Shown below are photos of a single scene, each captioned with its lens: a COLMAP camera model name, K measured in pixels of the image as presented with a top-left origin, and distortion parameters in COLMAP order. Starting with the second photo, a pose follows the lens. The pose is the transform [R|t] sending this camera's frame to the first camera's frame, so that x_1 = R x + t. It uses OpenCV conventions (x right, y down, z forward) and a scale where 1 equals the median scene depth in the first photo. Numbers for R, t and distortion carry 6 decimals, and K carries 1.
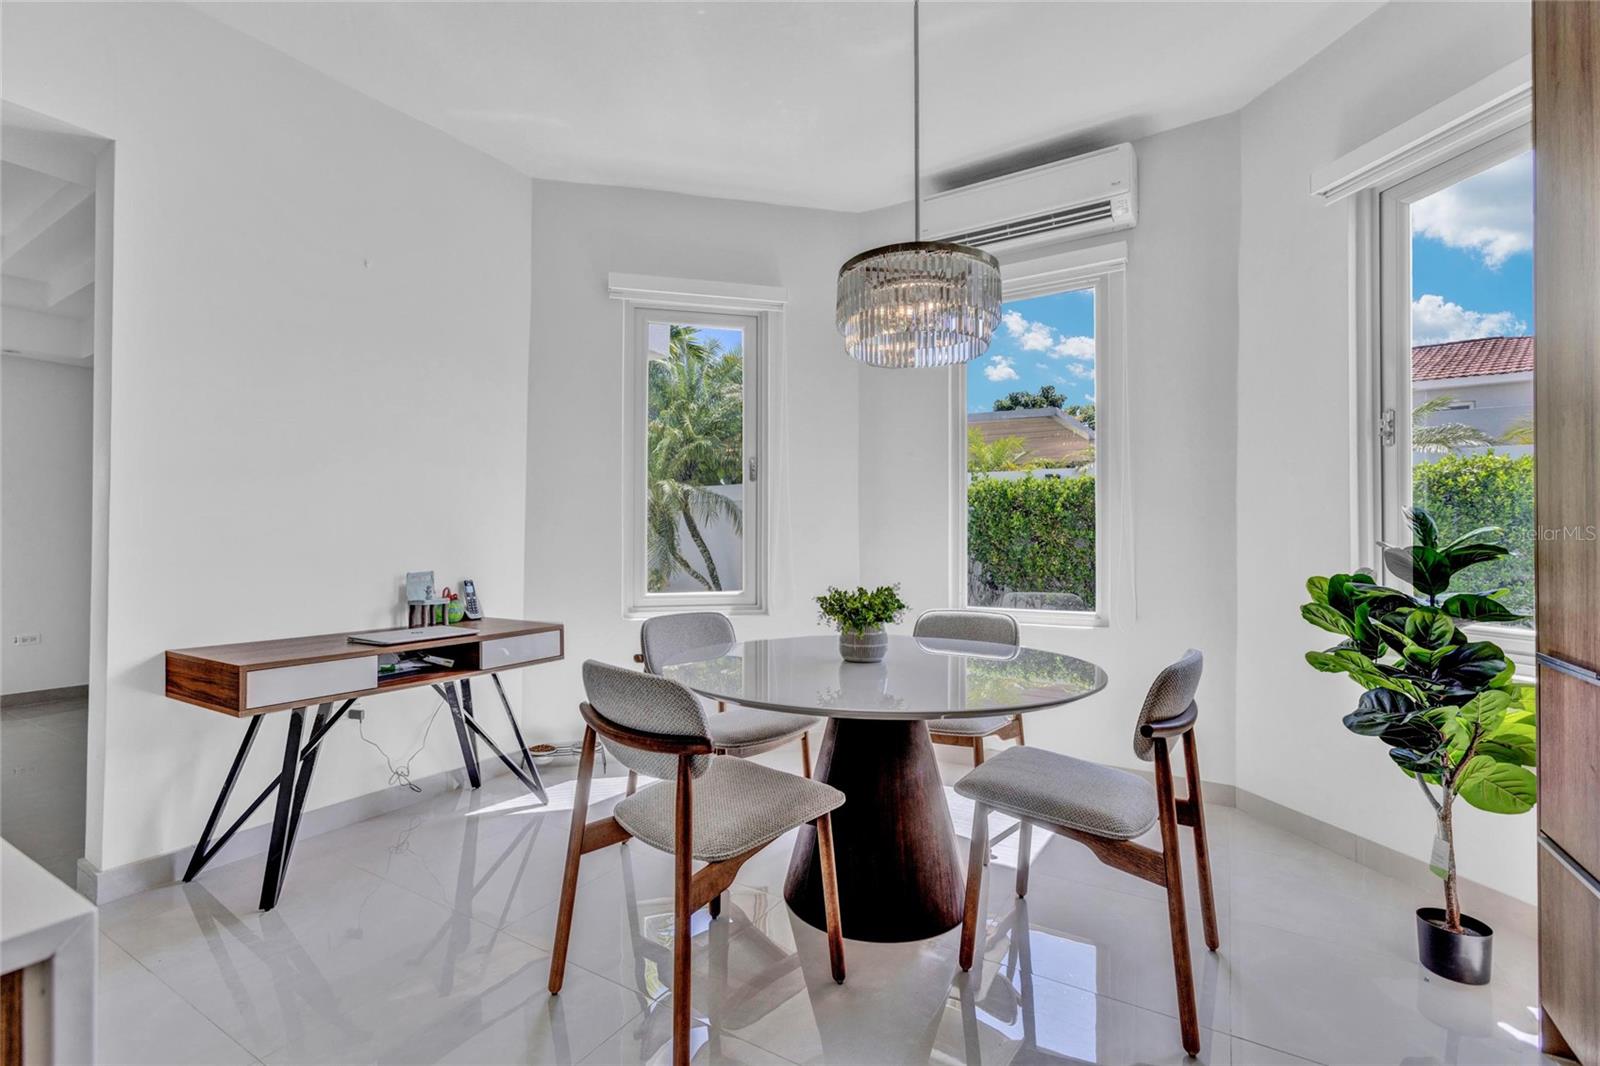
lens RADIAL K [[734.6, 0, 801.0], [0, 734.6, 515.9], [0, 0, 1]] dist [-0.000373, -0.000034]
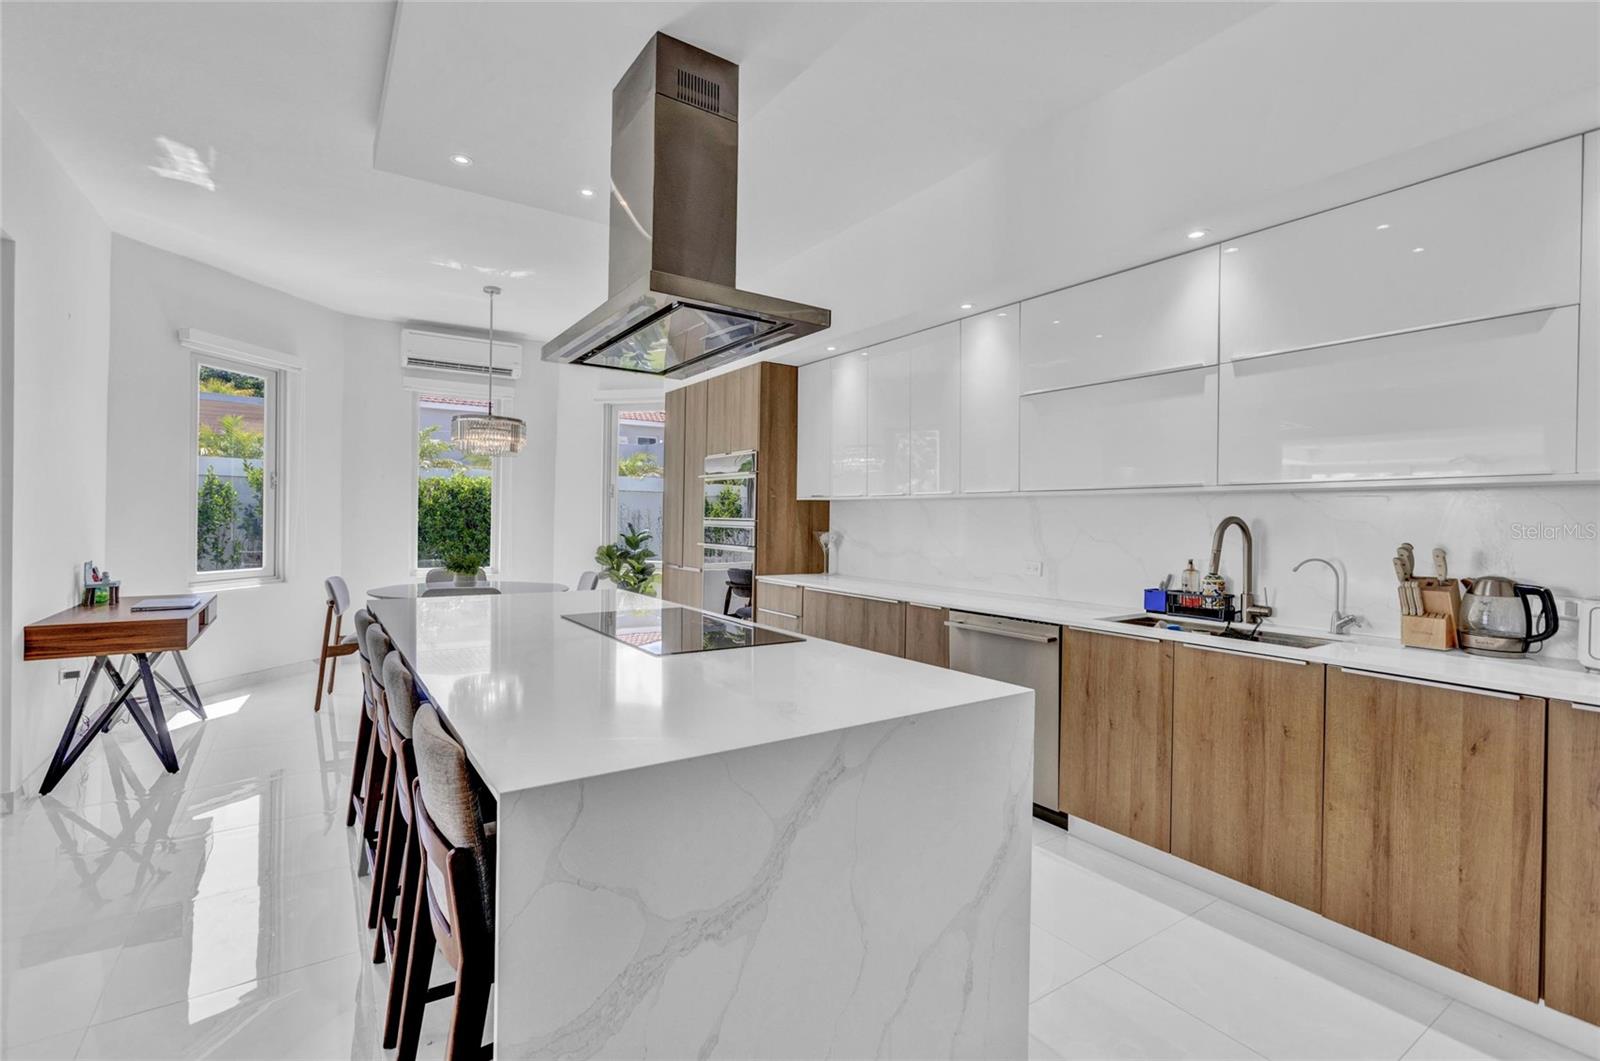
lens RADIAL K [[721.7, 0, 789.0], [0, 721.7, 520.2], [0, 0, 1]] dist [0.000479, 0.000141]
pose [[0.423160, 0.003468, 0.906049, -1.473150], [-0.046481, 0.998759, 0.017885, -0.096654], [-0.904862, -0.049682, 0.422796, -0.803186]]
